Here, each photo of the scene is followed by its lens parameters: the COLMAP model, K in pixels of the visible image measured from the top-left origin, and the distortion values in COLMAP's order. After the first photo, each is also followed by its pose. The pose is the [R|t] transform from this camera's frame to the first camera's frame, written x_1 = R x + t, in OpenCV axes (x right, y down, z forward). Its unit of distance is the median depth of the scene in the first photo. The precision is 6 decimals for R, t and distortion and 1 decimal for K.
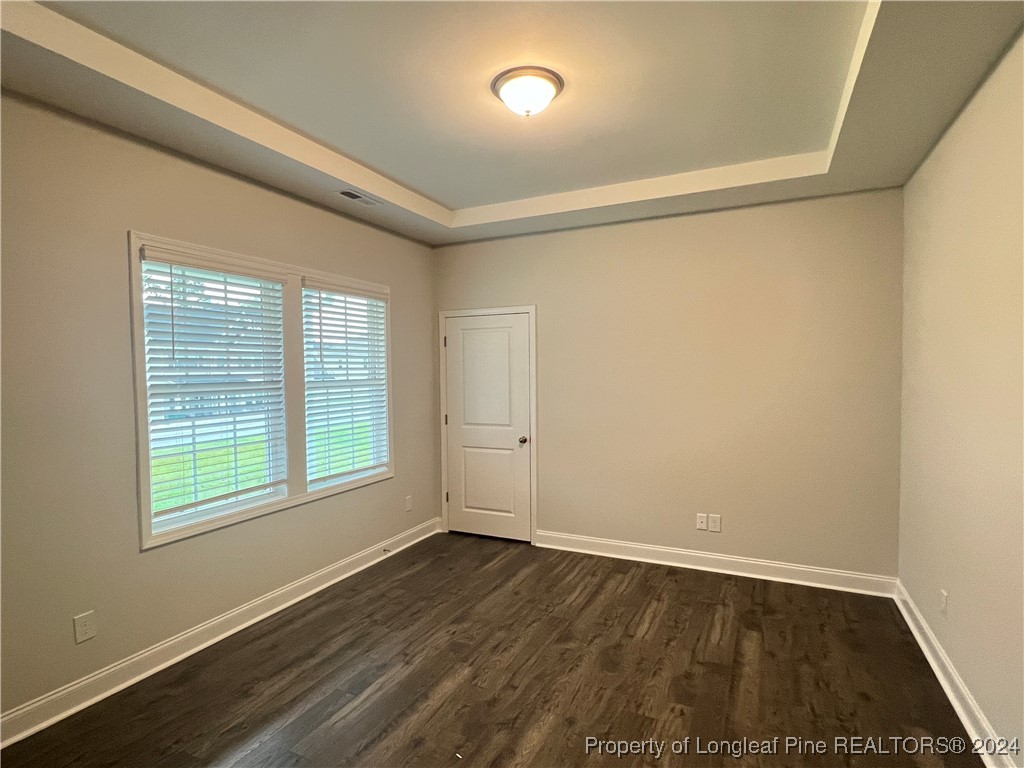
lens RADIAL K [[537.9, 0, 511.2], [0, 537.9, 388.2], [0, 0, 1]] dist [-0.000323, 0.000116]
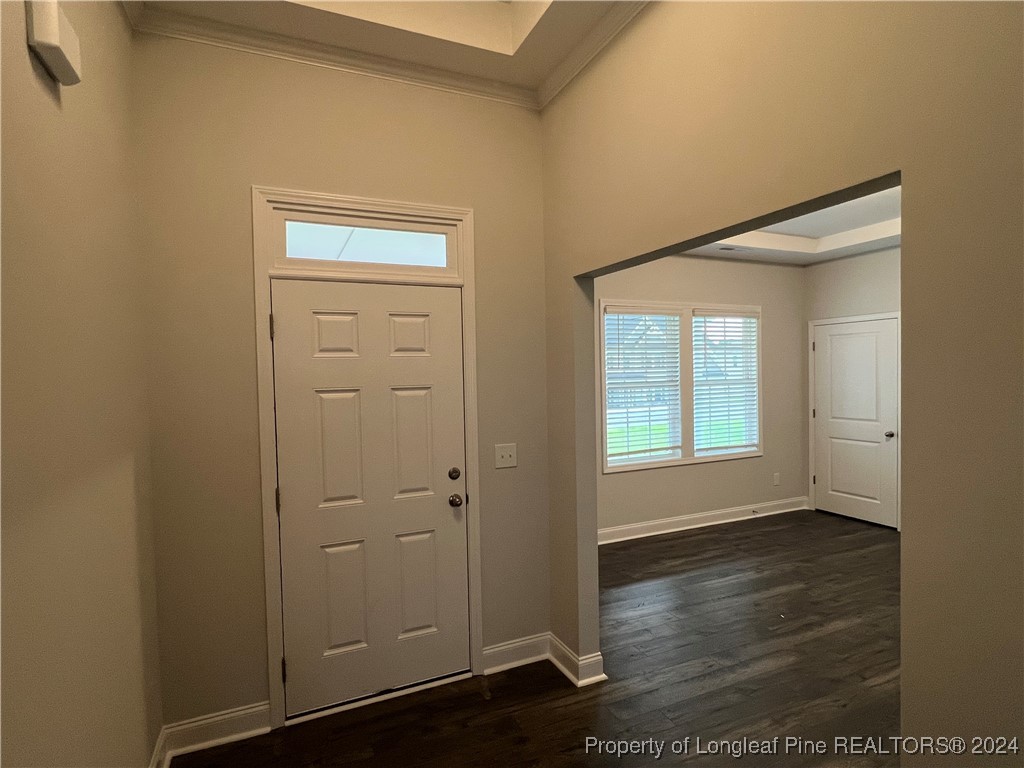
lens RADIAL K [[537.9, 0, 511.2], [0, 537.9, 388.2], [0, 0, 1]] dist [-0.000323, 0.000116]
pose [[0.761158, 0.012059, -0.648454, 0.187873], [-0.009310, 0.999927, 0.007667, 0.001206], [0.648500, 0.000201, 0.761215, -0.437111]]
